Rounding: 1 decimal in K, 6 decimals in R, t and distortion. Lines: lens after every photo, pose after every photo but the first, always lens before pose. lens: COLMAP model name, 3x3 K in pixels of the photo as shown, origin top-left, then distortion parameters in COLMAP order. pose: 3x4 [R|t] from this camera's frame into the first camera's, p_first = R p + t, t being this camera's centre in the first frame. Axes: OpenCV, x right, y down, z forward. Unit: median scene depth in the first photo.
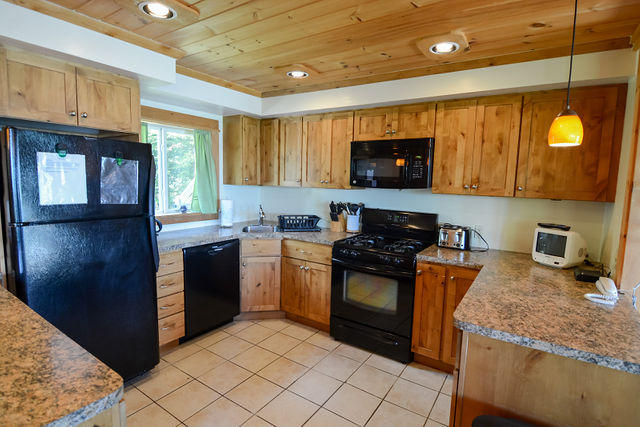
lens RADIAL K [[319.9, 0, 320.0], [0, 319.9, 213.5], [0, 0, 1]] dist [-0.000160, 0.000027]
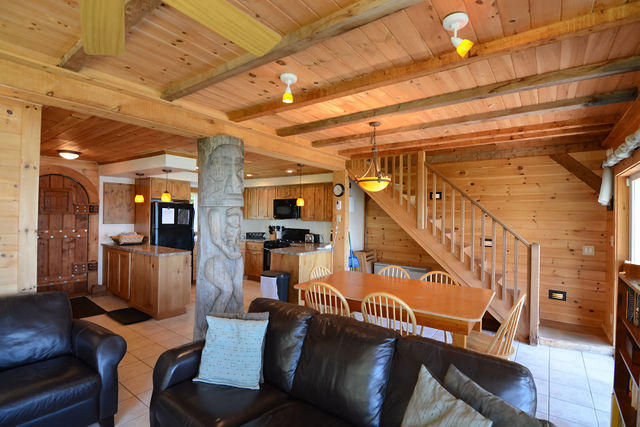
lens RADIAL K [[308.3, 0, 320.0], [0, 308.3, 213.5], [0, 0, 1]] dist [-0.000658, -0.000025]
pose [[0.998586, -0.012420, -0.051684, 0.549665], [0.006291, 0.993099, -0.117109, 0.147848], [0.052782, 0.116618, 0.991773, -1.226259]]
